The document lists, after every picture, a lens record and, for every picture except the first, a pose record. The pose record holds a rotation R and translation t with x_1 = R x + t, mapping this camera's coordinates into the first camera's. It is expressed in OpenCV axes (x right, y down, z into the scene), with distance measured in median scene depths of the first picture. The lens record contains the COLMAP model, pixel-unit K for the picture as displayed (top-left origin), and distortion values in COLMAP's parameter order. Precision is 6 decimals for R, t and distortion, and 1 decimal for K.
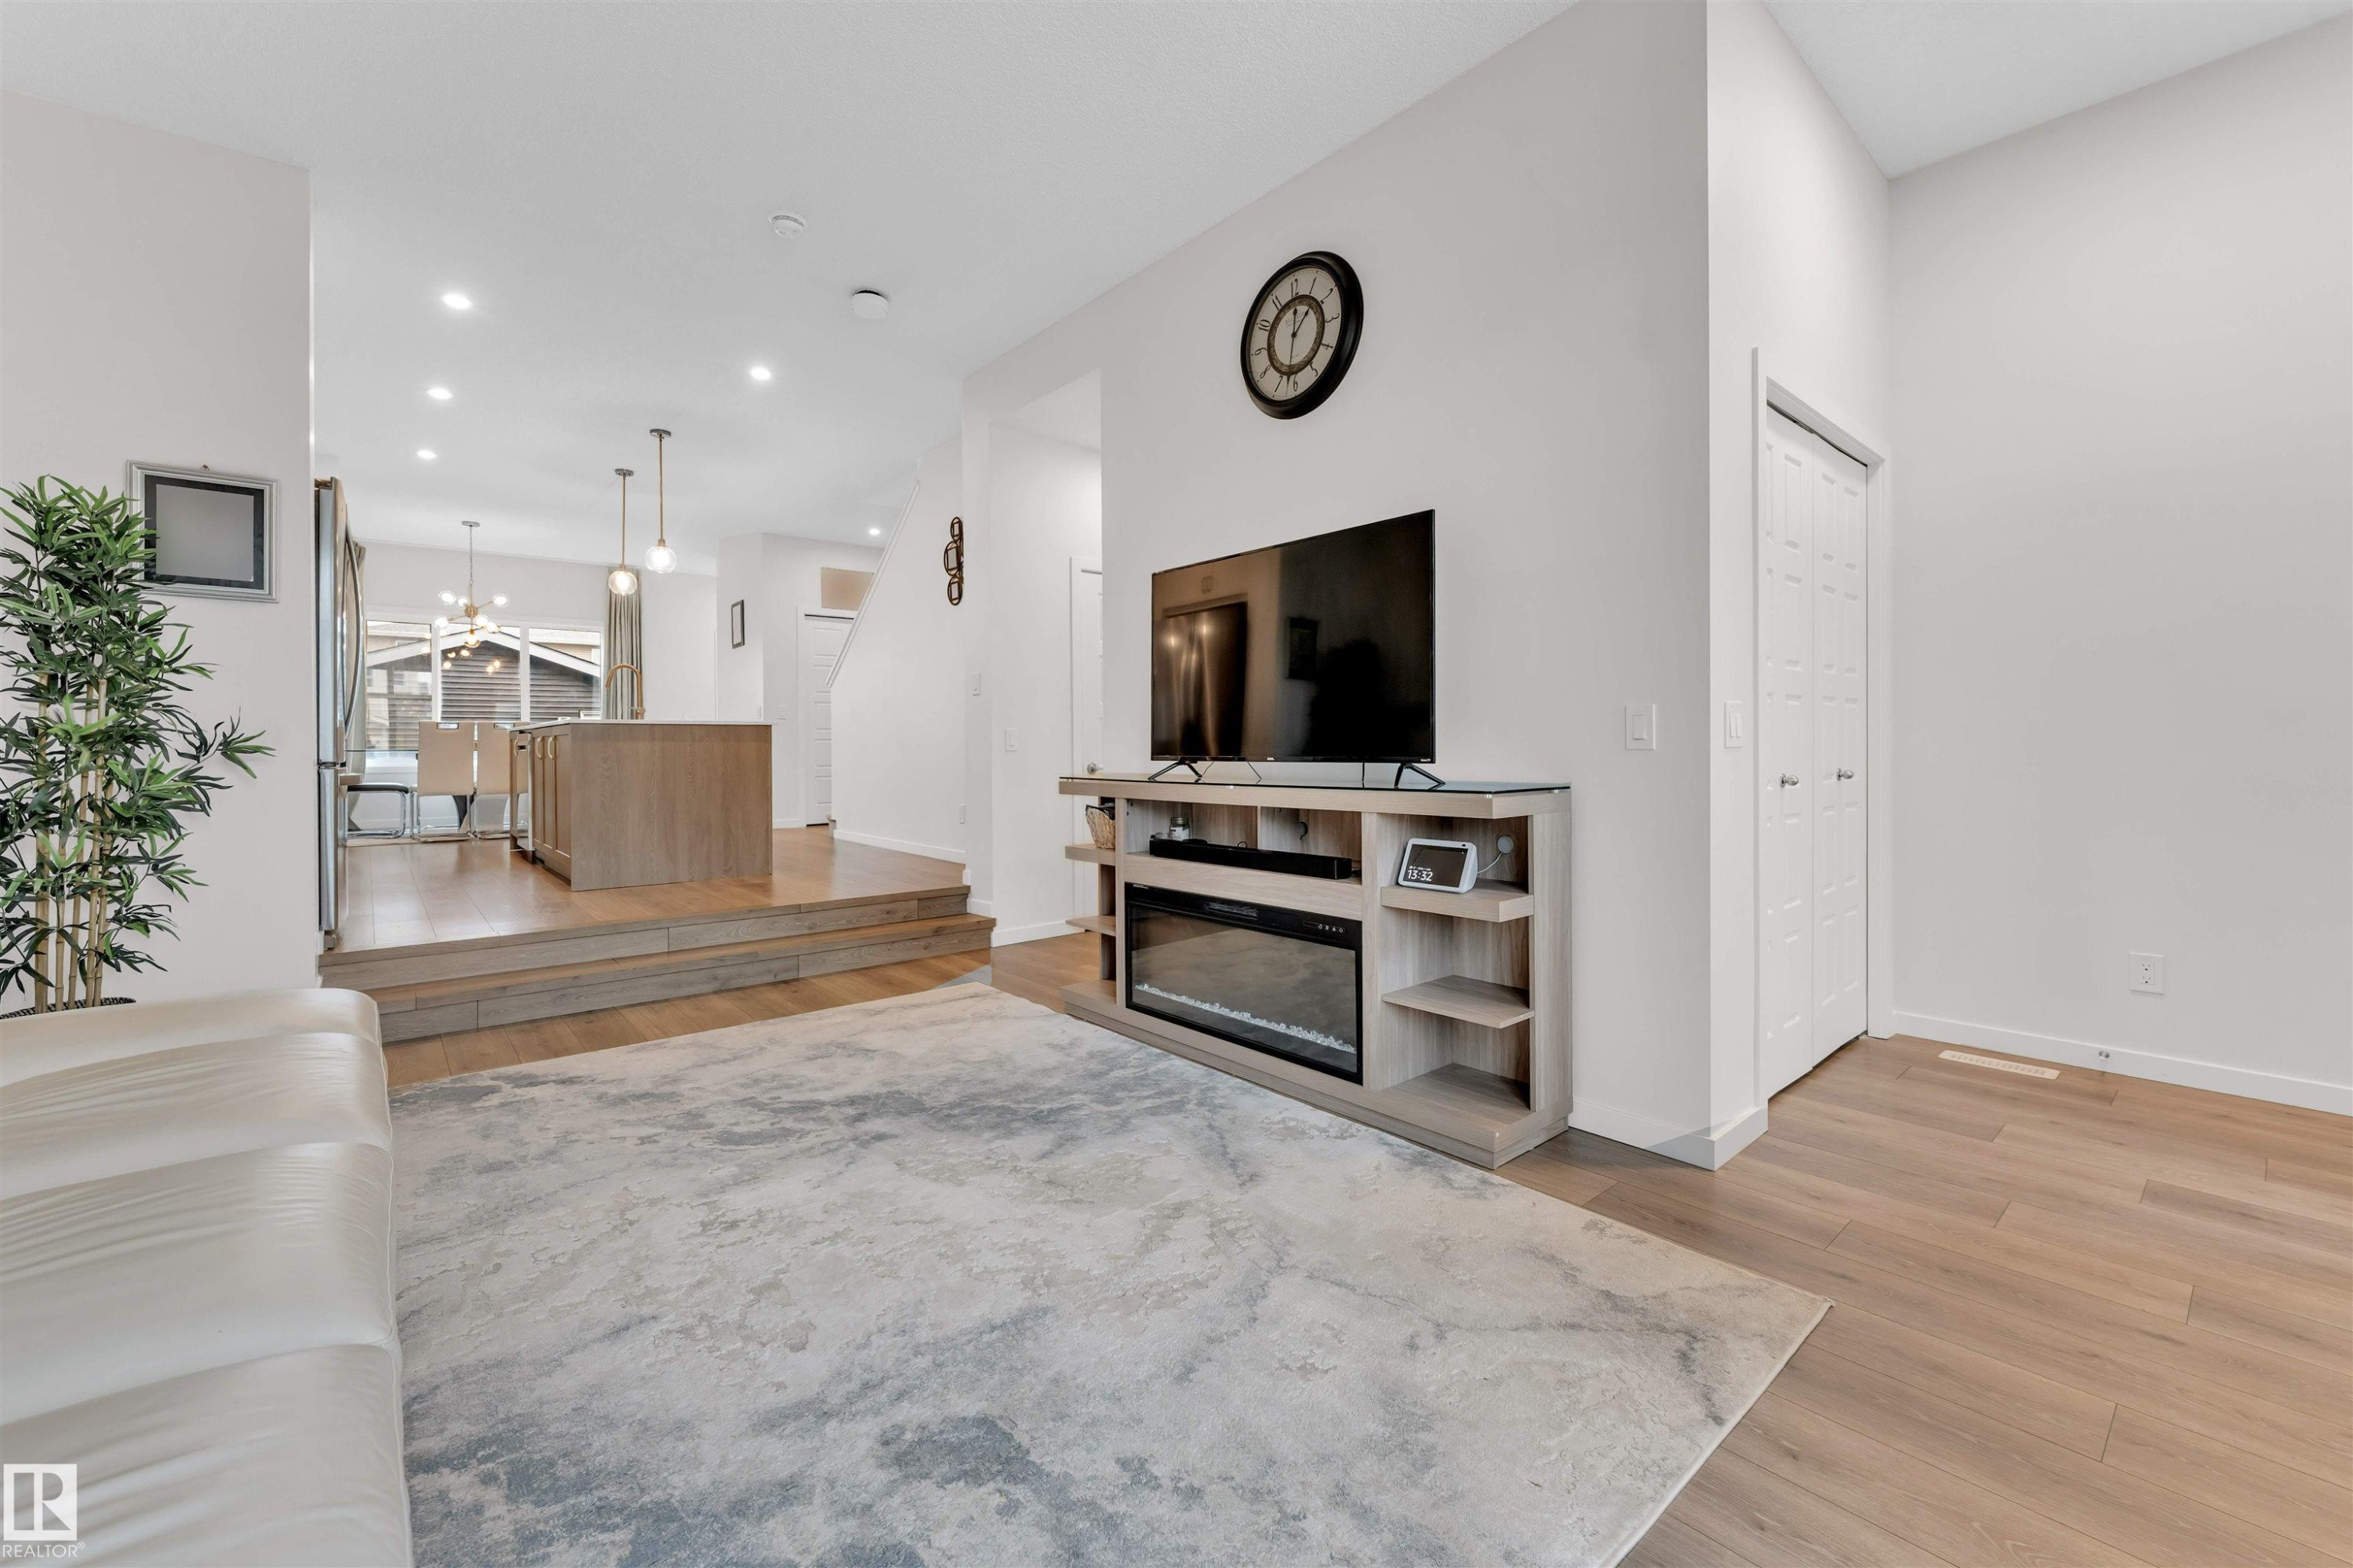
lens RADIAL K [[967.1, 0, 1167.2], [0, 967.1, 746.9], [0, 0, 1]] dist [-0.000988, -0.000072]
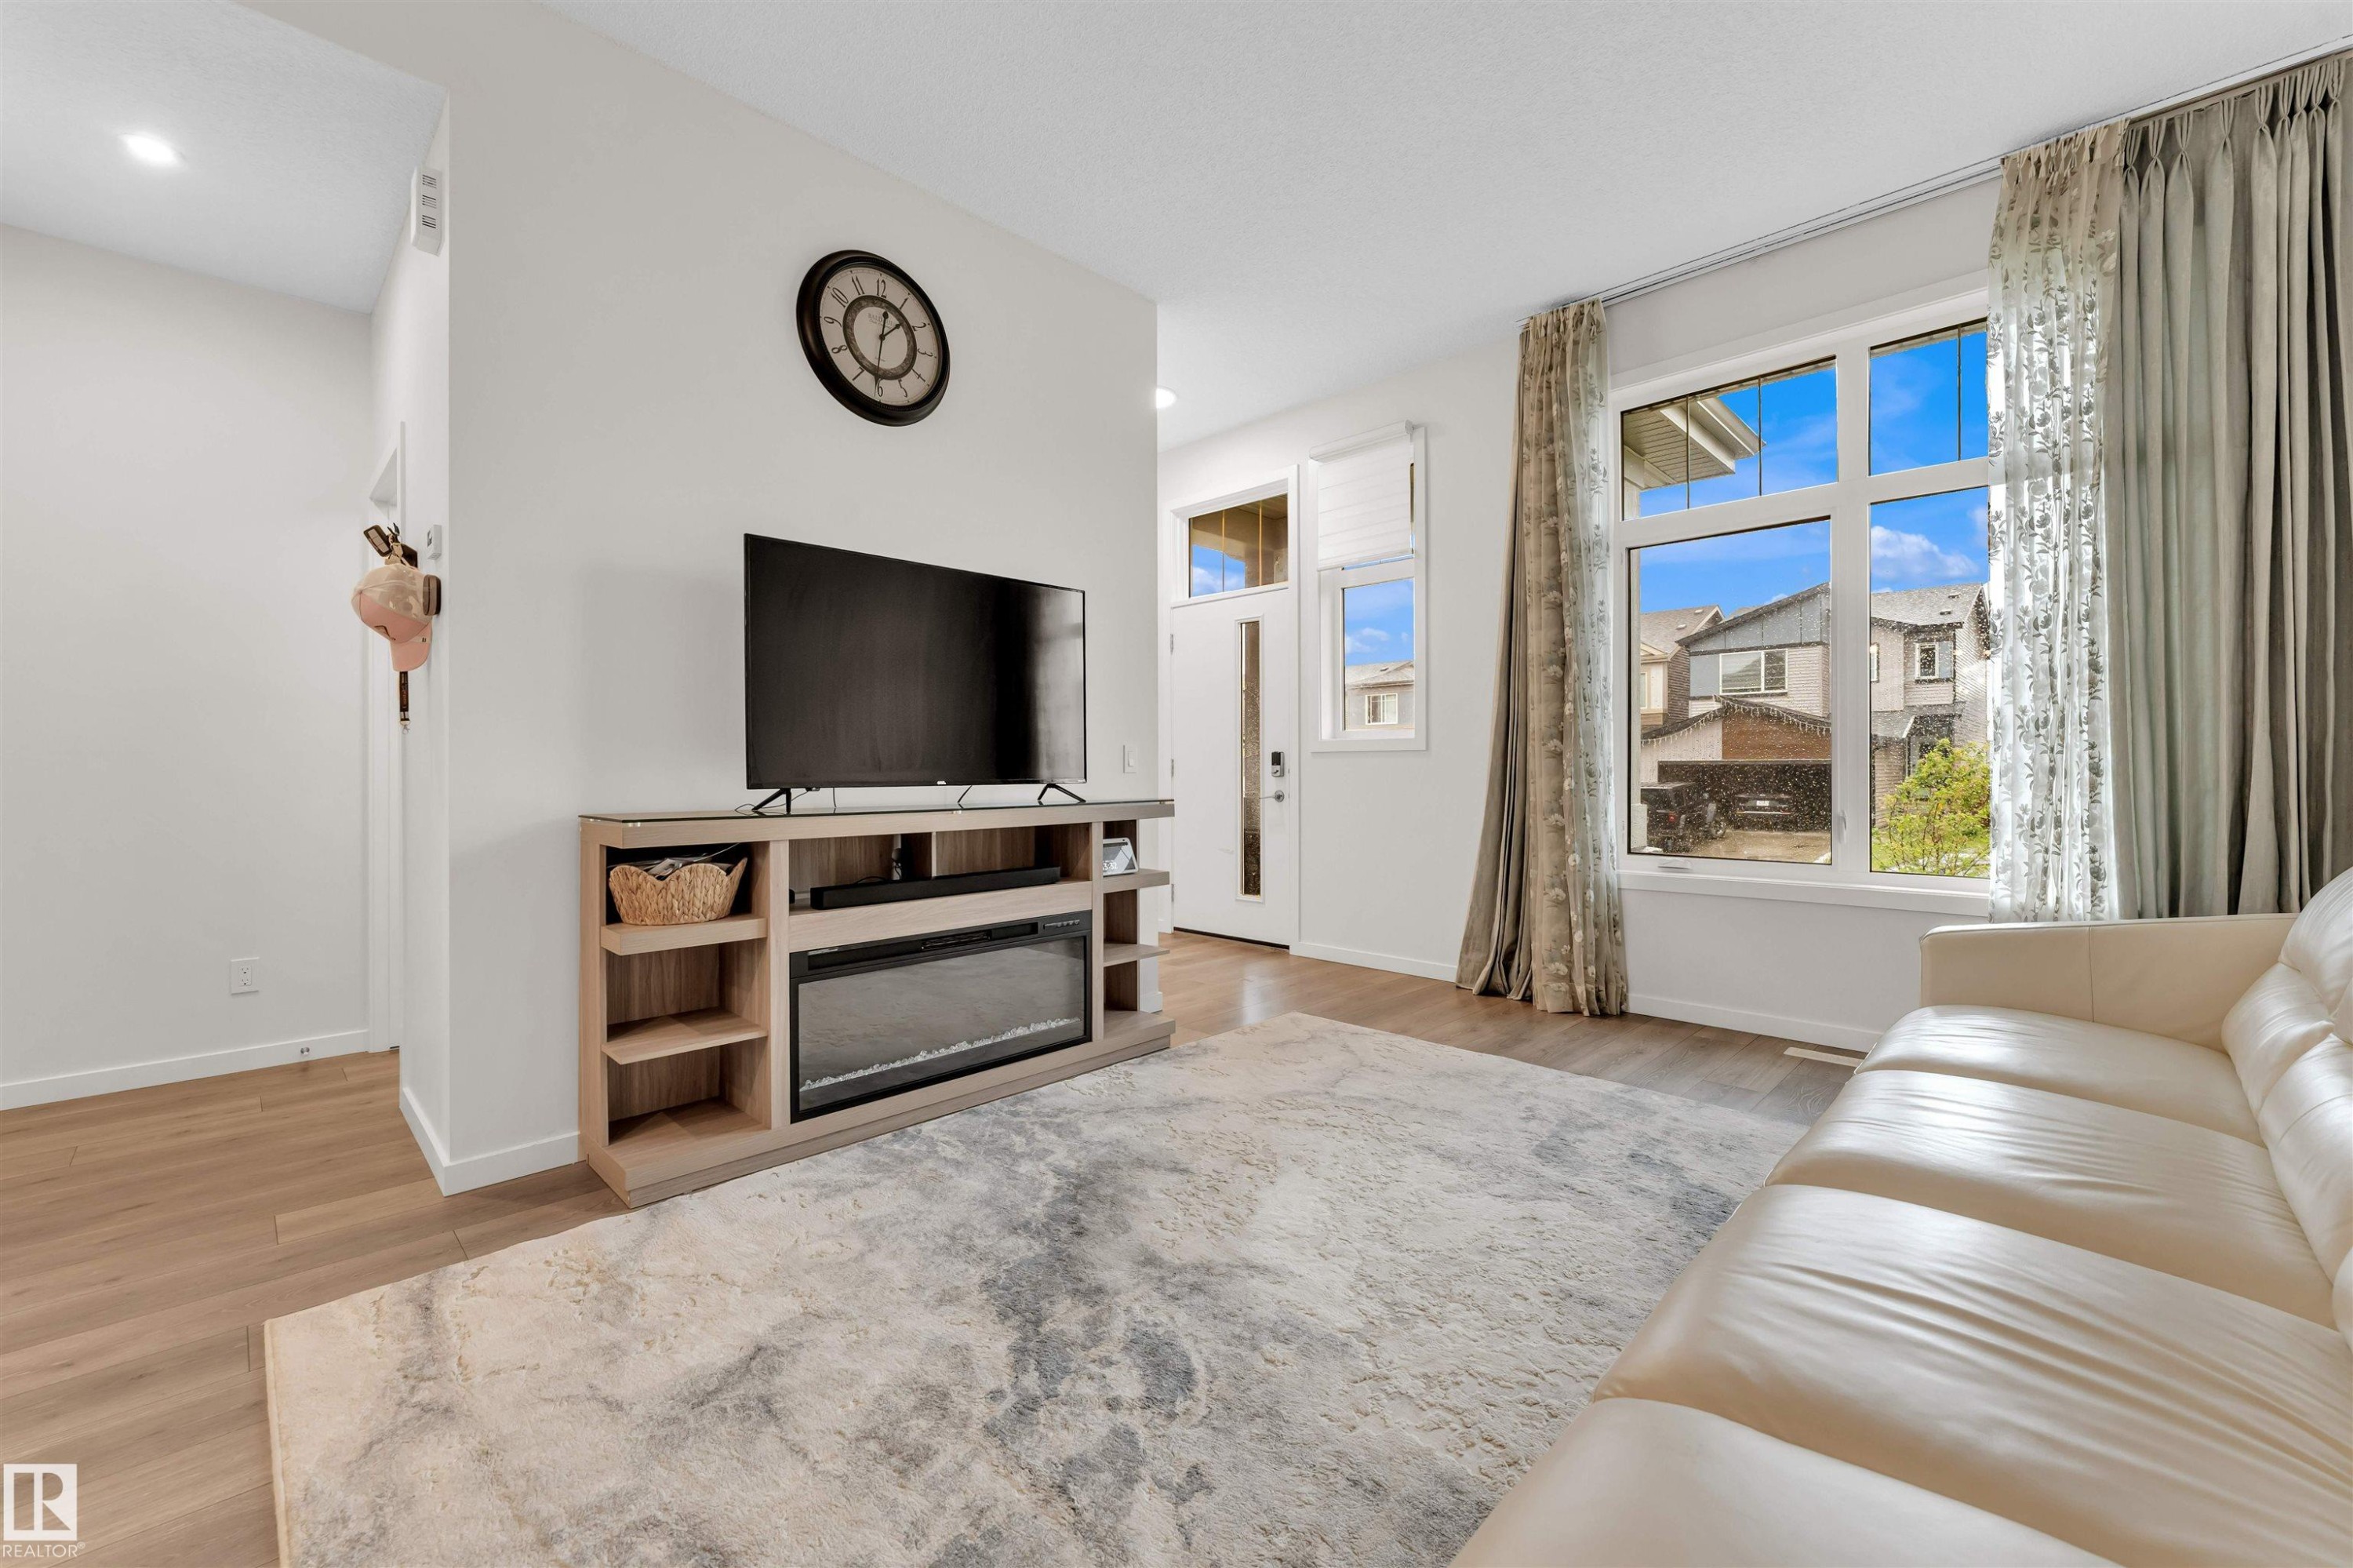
lens RADIAL K [[937.9, 0, 1168.2], [0, 937.9, 767.2], [0, 0, 1]] dist [-0.000206, 0.000106]
pose [[-0.092942, 0.007268, 0.995645, -0.955819], [-0.000054, 0.999973, -0.007305, 0.003690], [-0.995671, -0.000732, -0.092940, 0.950365]]
